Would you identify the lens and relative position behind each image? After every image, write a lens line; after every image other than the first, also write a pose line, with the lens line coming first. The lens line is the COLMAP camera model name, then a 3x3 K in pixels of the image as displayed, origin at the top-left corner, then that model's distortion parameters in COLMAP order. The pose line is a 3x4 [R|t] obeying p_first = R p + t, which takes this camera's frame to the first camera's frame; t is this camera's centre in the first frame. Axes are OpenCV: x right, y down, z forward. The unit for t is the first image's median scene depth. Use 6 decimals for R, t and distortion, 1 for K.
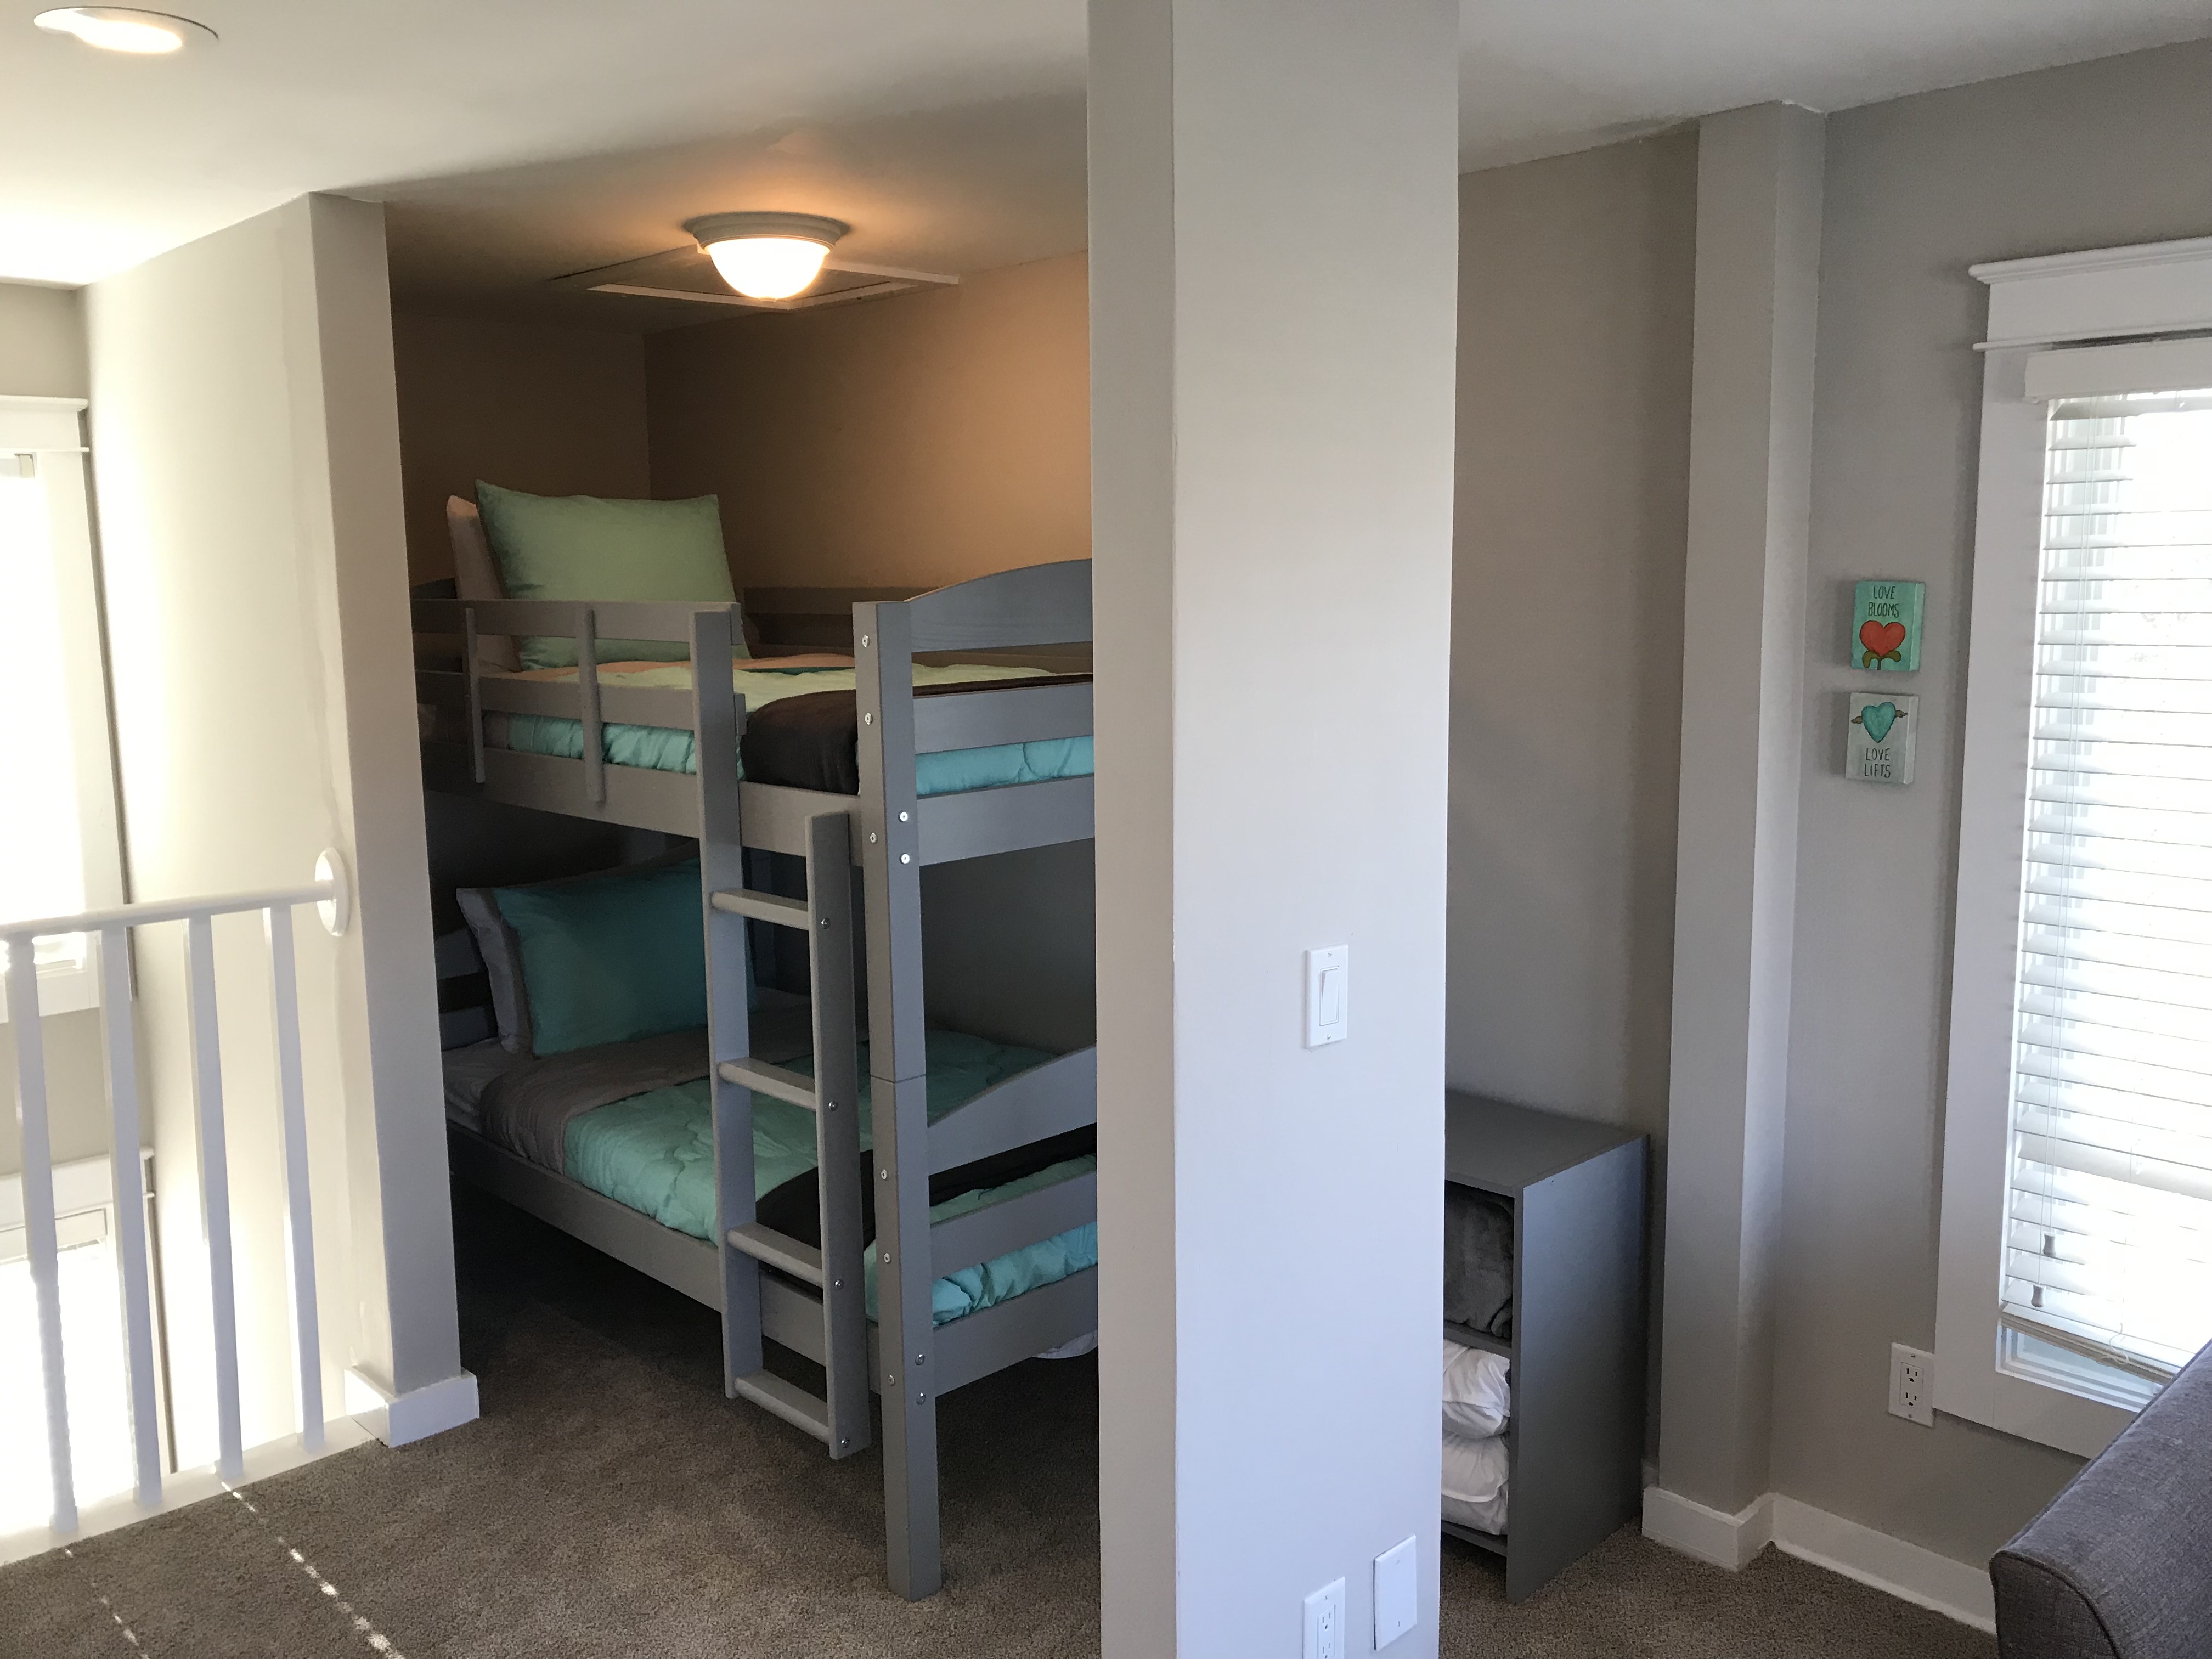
lens RADIAL K [[1791.9, 0, 1106.0], [0, 1791.9, 829.5], [0, 0, 1]] dist [0.008885, -0.131522]
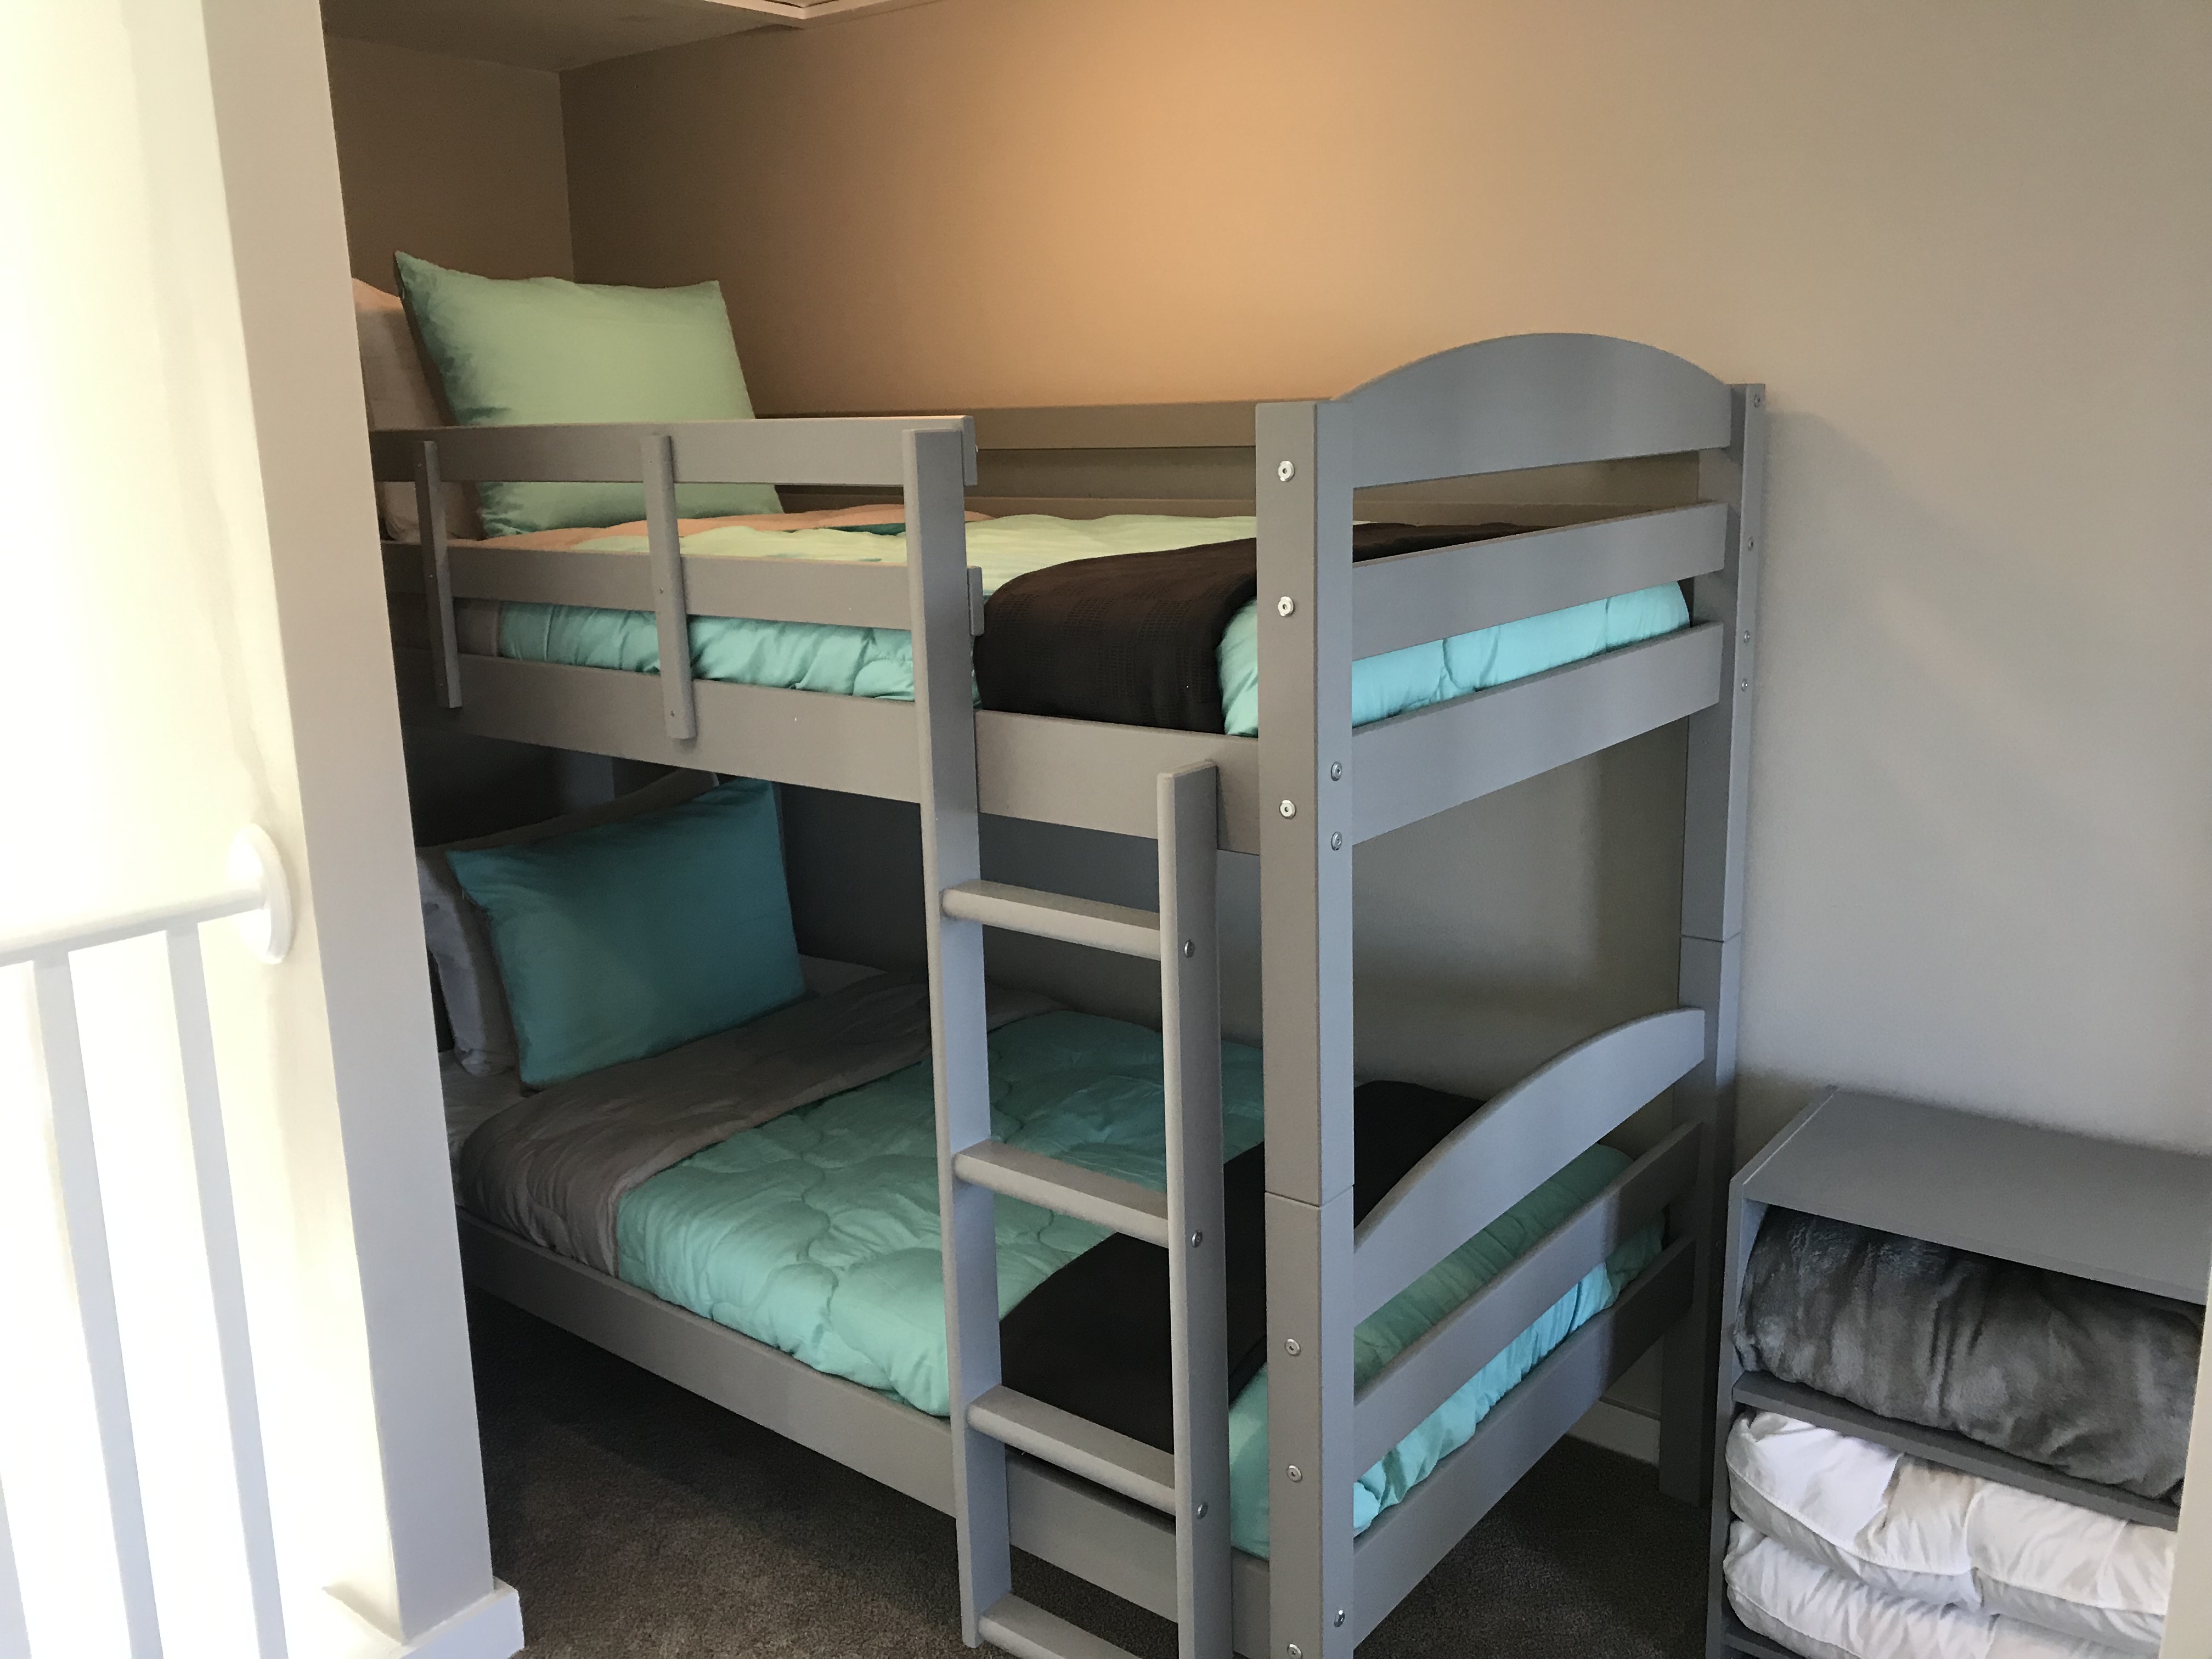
lens RADIAL K [[1831.4, 0, 1106.0], [0, 1831.4, 829.5], [0, 0, 1]] dist [-0.000792, -0.044454]
pose [[0.992542, -0.039272, 0.115402, -0.213914], [0.030004, 0.996264, 0.080980, -0.032467], [-0.118152, -0.076914, 0.990012, 0.332718]]
